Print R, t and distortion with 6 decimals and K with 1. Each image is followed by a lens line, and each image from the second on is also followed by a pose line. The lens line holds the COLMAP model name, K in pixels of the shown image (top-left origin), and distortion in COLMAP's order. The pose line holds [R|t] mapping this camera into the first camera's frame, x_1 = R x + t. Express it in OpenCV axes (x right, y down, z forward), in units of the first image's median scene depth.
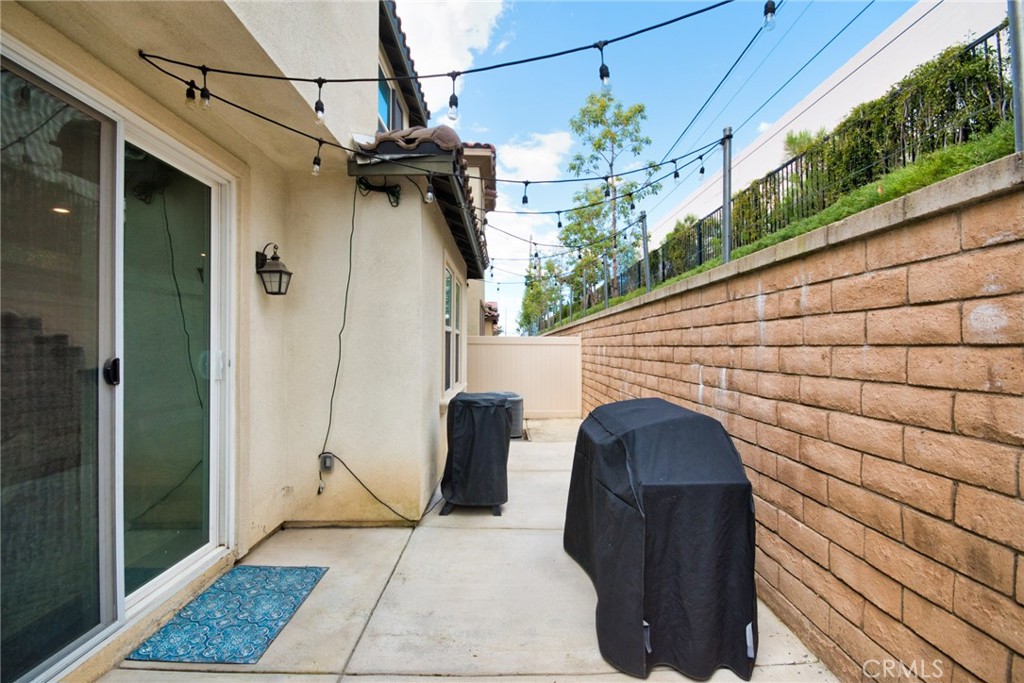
lens RADIAL K [[449.6, 0, 514.4], [0, 449.6, 347.5], [0, 0, 1]] dist [0.001049, -0.006470]
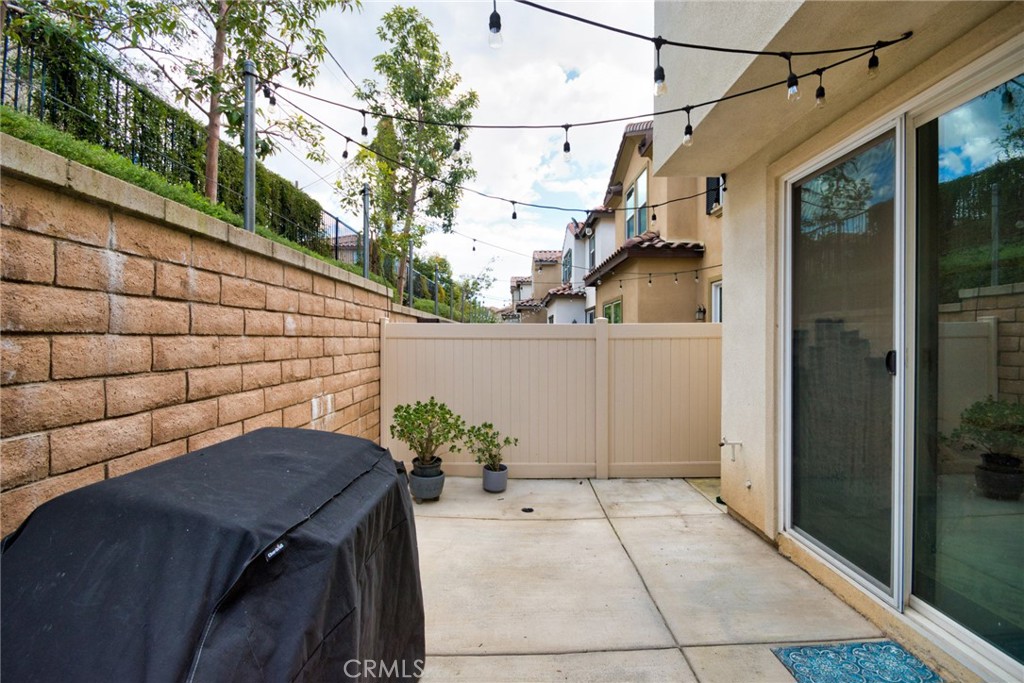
lens RADIAL K [[442.6, 0, 512.0], [0, 442.6, 341.5], [0, 0, 1]] dist [0.000795, 0.000095]
pose [[-0.999824, -0.004296, 0.018250, -0.003057], [-0.004155, 0.999961, 0.007734, -0.000481], [-0.018283, 0.007657, -0.999804, 1.485691]]
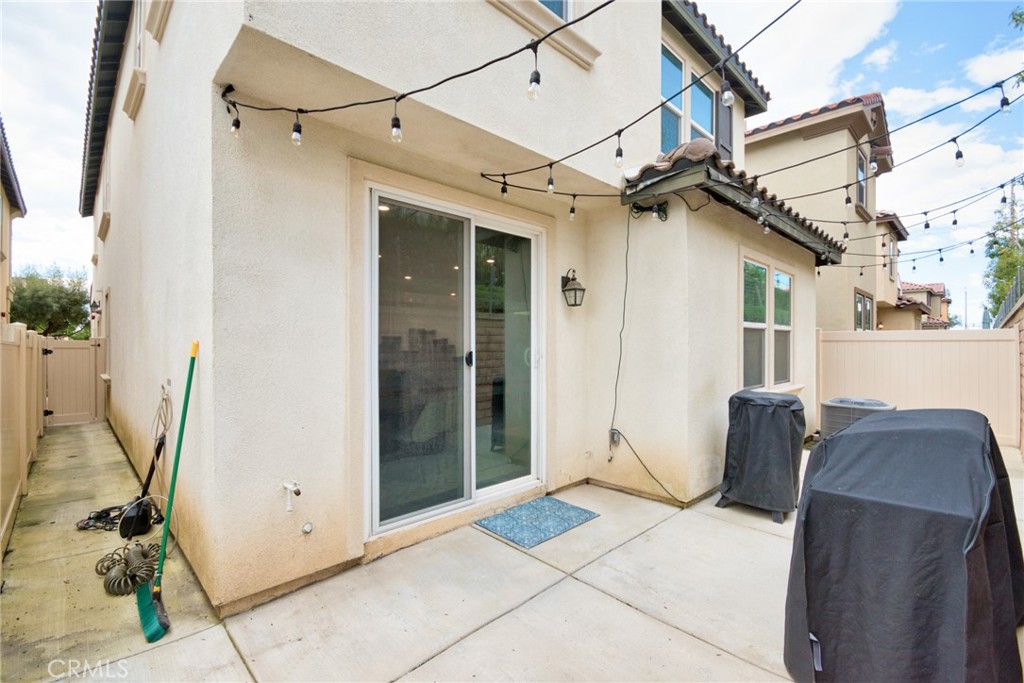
lens RADIAL K [[449.6, 0, 514.4], [0, 449.6, 347.5], [0, 0, 1]] dist [0.001049, -0.006470]
pose [[0.679571, -0.000268, -0.733609, 0.388890], [0.002543, 0.999995, 0.001991, 0.004407], [0.733605, -0.003219, 0.679569, -0.063692]]
